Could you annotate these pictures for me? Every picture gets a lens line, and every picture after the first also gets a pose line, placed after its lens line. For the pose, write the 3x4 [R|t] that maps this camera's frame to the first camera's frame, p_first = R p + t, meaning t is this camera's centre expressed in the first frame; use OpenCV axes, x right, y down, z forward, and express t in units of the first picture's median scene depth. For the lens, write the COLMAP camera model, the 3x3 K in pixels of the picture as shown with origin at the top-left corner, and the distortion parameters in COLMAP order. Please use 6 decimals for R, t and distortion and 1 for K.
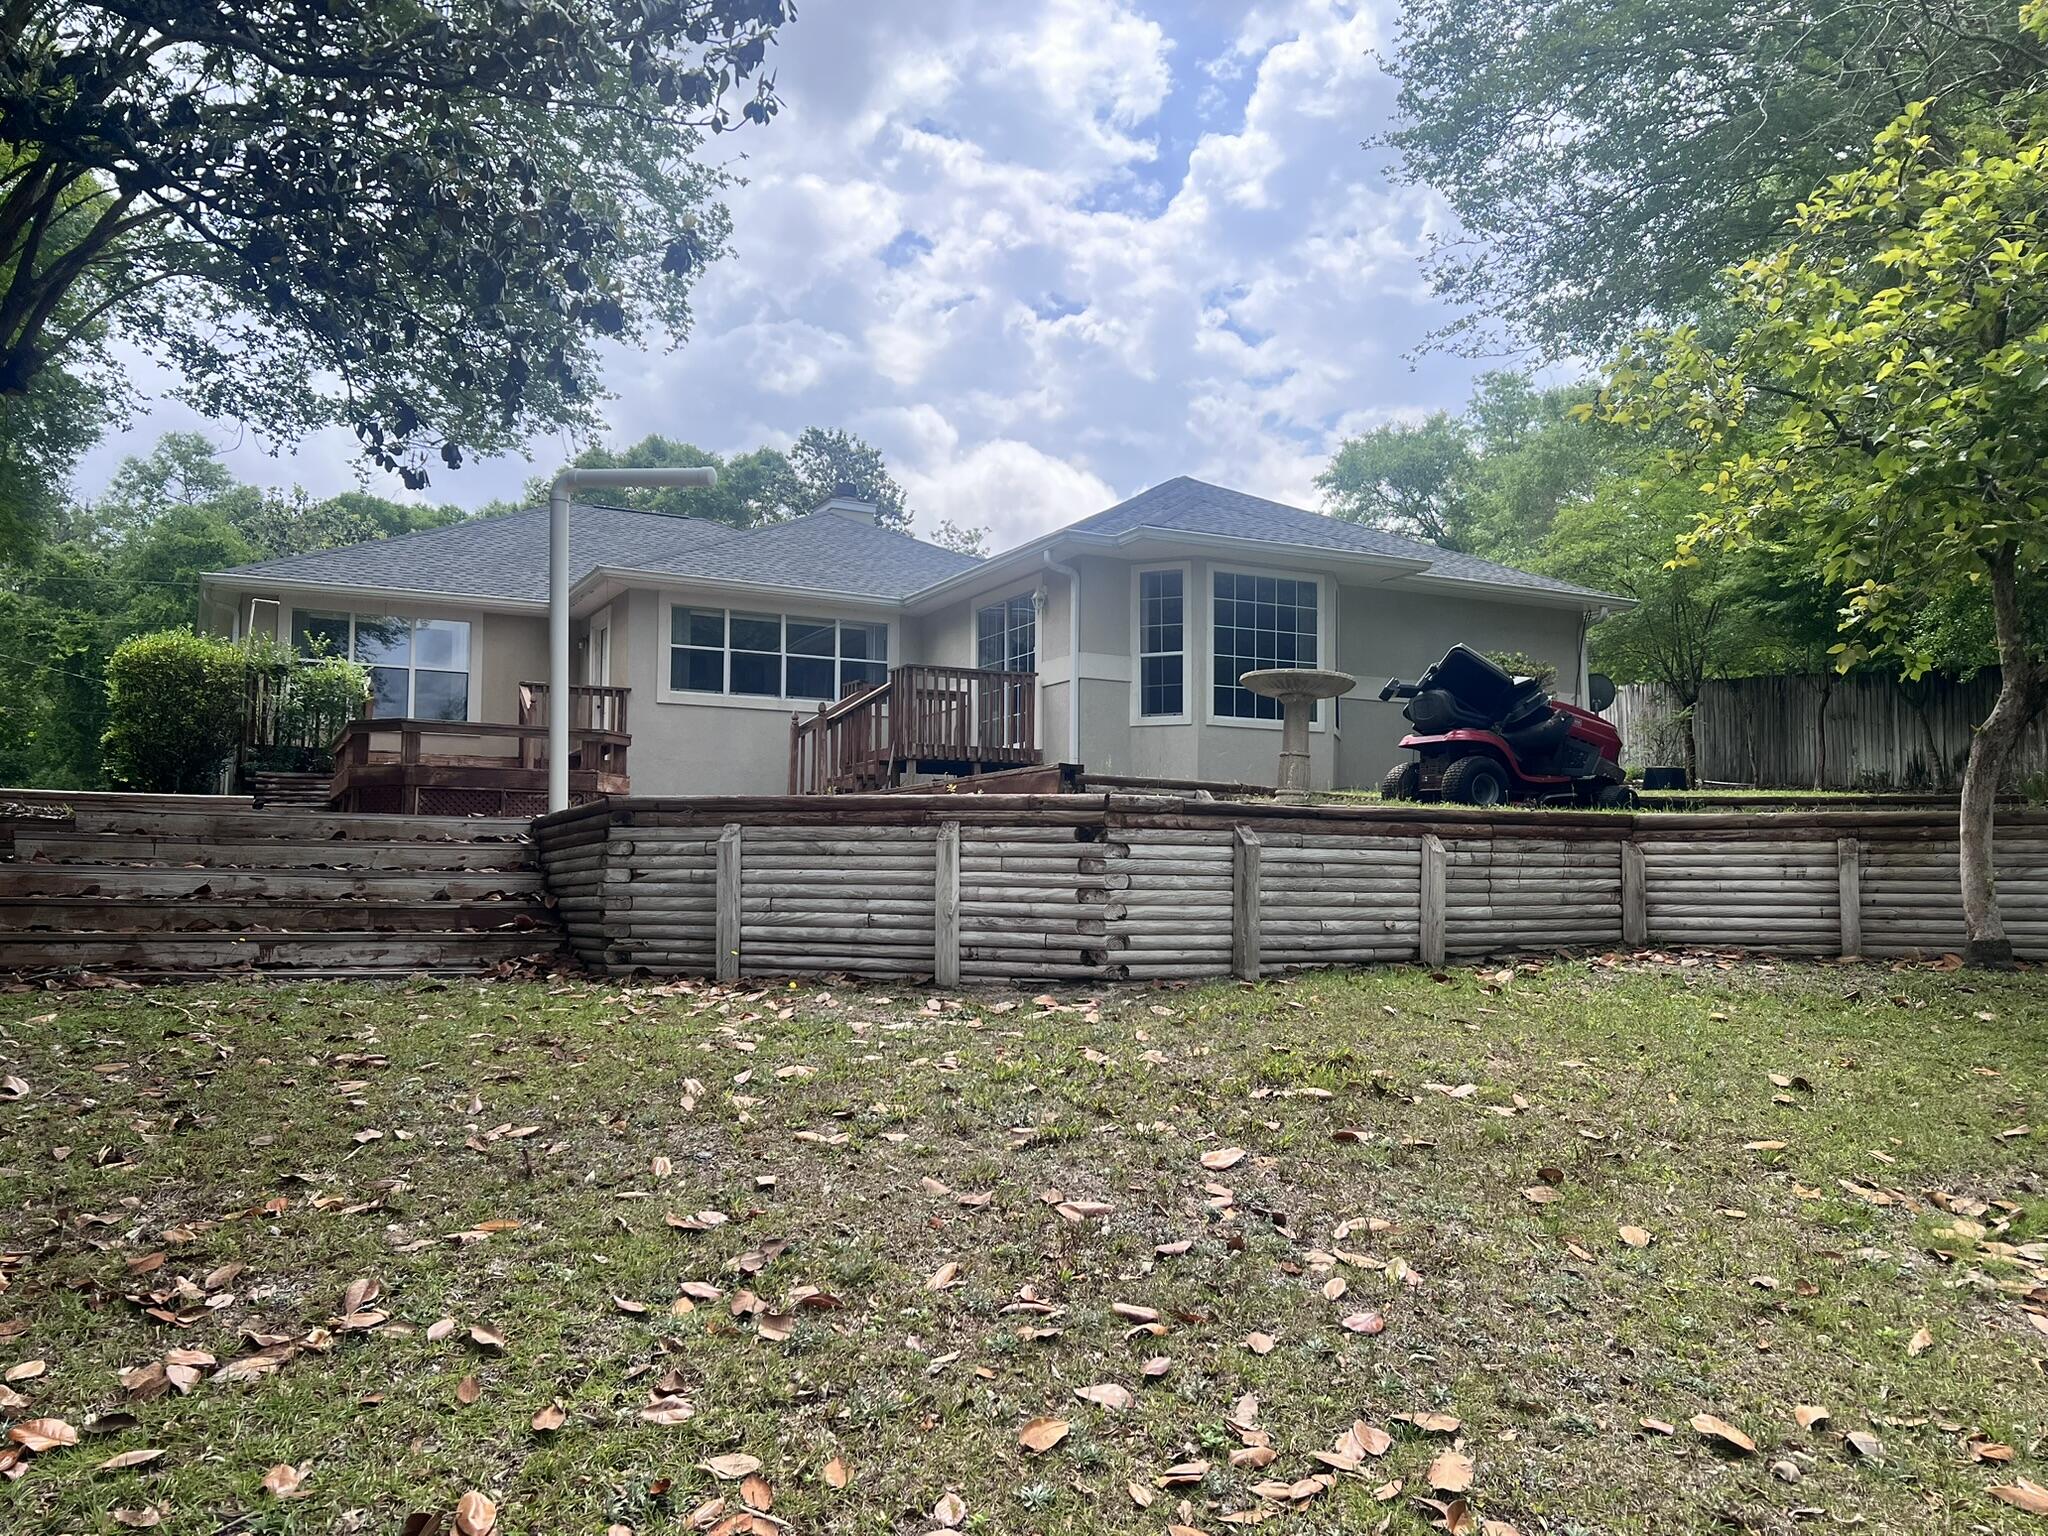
lens RADIAL K [[1608.7, 0, 1037.3], [0, 1608.7, 767.4], [0, 0, 1]] dist [0.032825, -0.035238]
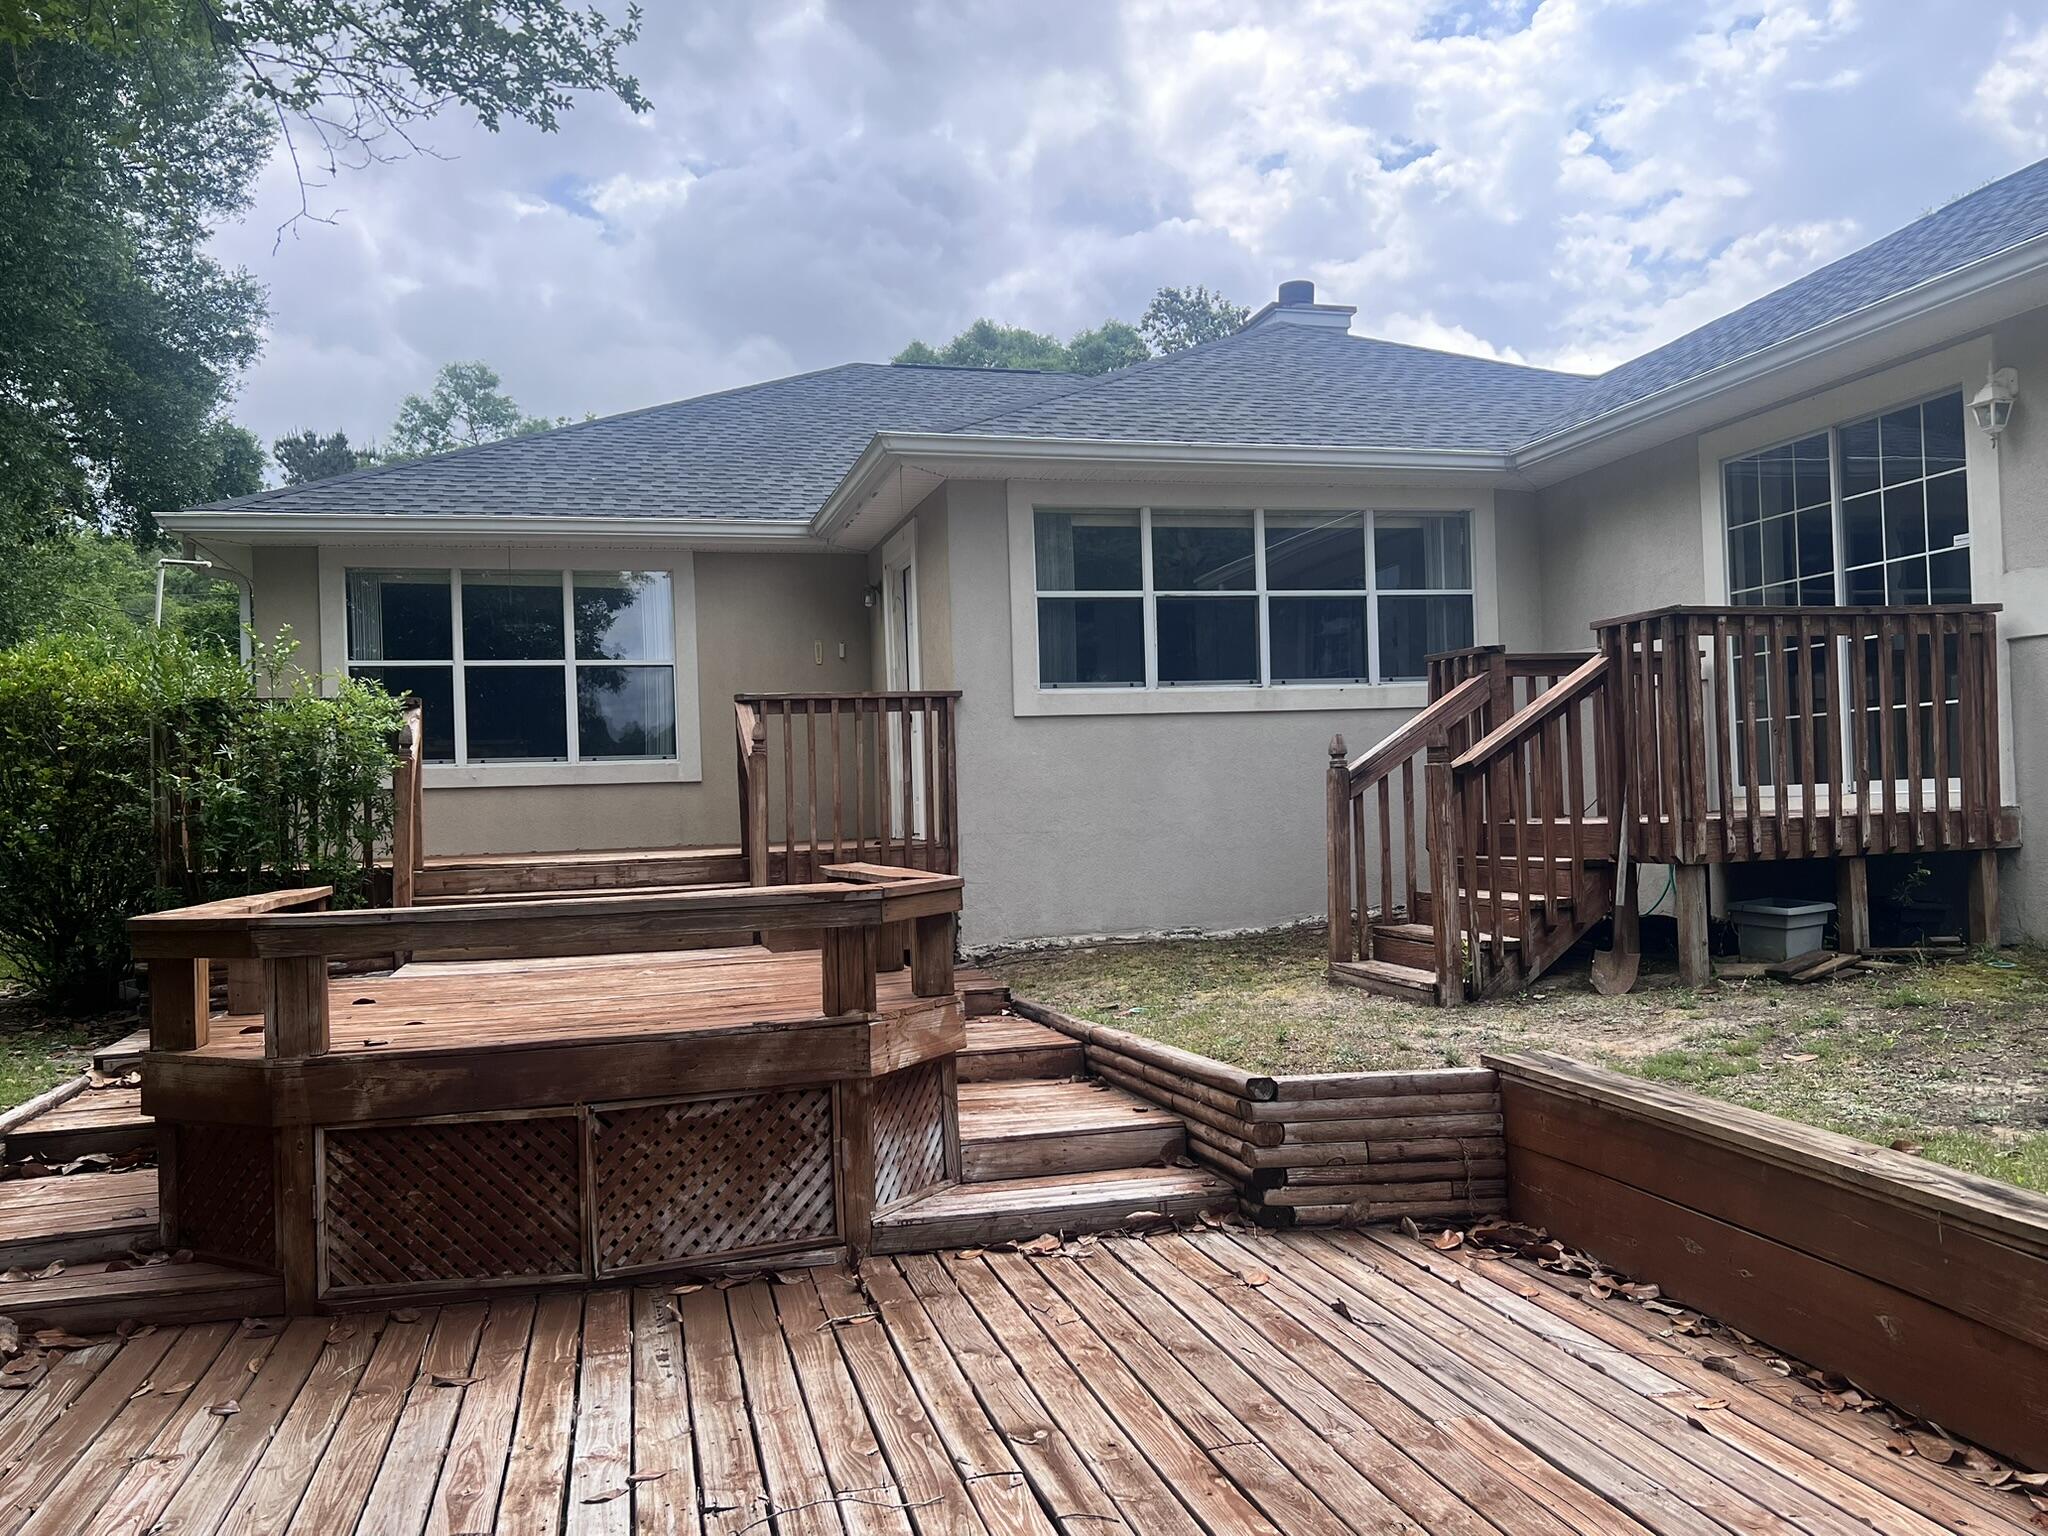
lens RADIAL K [[1608.7, 0, 1014.1], [0, 1608.7, 781.9], [0, 0, 1]] dist [0.032825, -0.035238]
pose [[0.972037, -0.045409, -0.230396, -0.119767], [0.061948, 0.995956, 0.065063, -0.049178], [0.226510, -0.077516, 0.970919, 0.502921]]
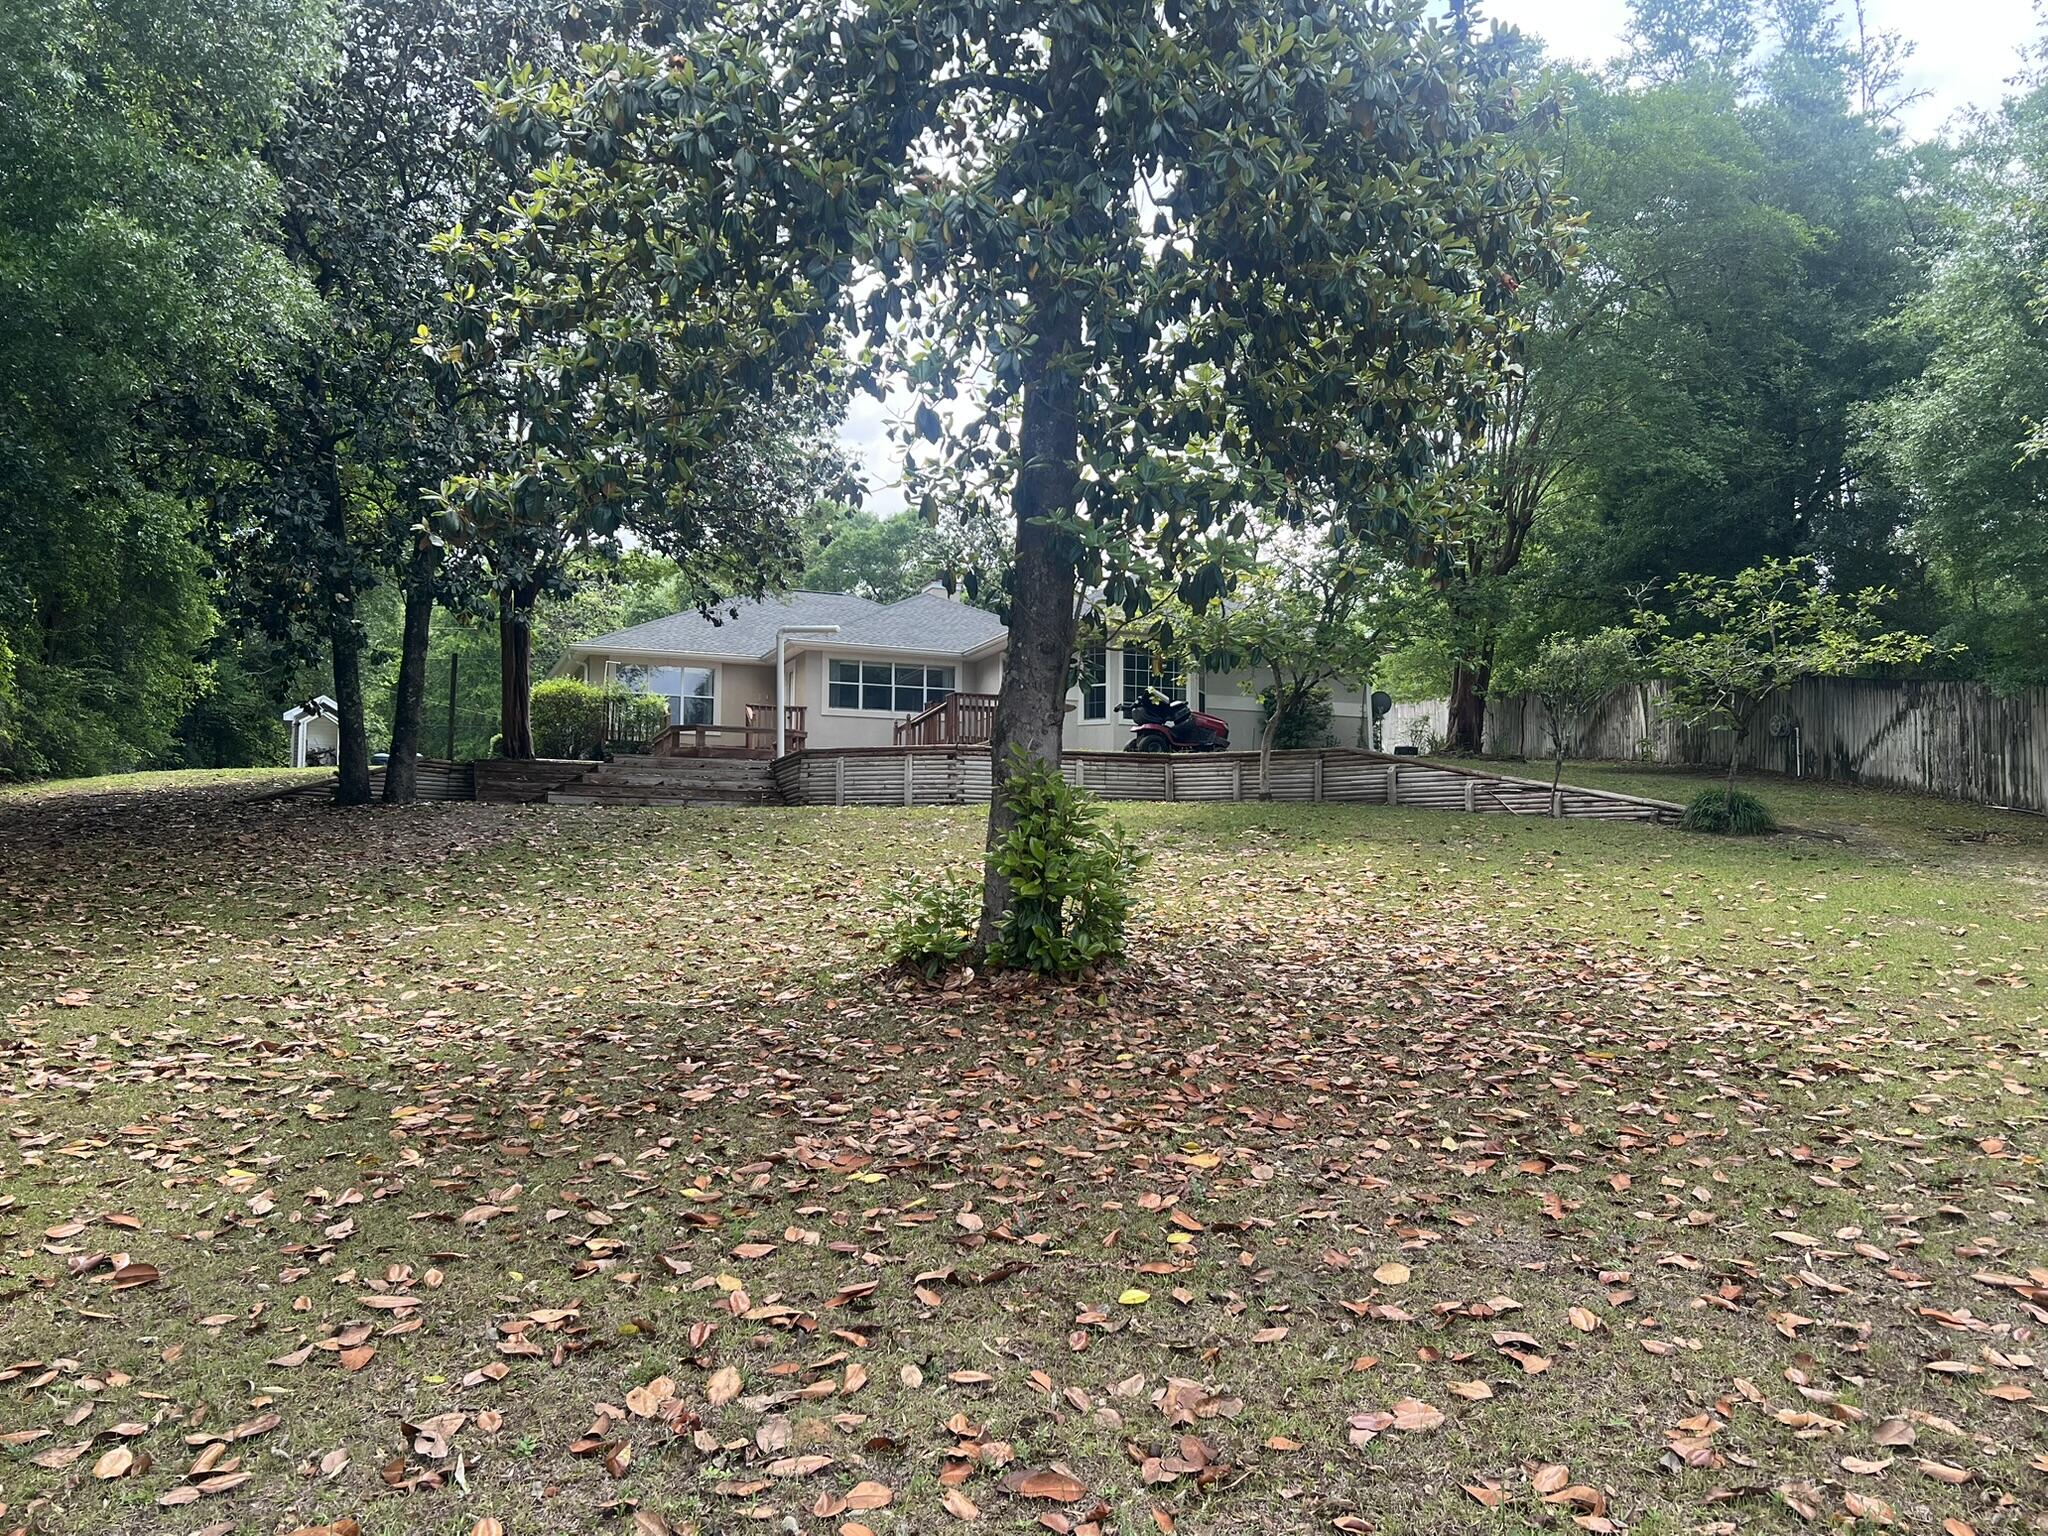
lens RADIAL K [[1608.7, 0, 1030.9], [0, 1608.7, 772.3], [0, 0, 1]] dist [0.032825, -0.035238]
pose [[0.994174, -0.006109, -0.107616, 0.170223], [0.005987, 0.999981, -0.001454, 0.024936], [0.107623, 0.000801, 0.994191, -0.682520]]
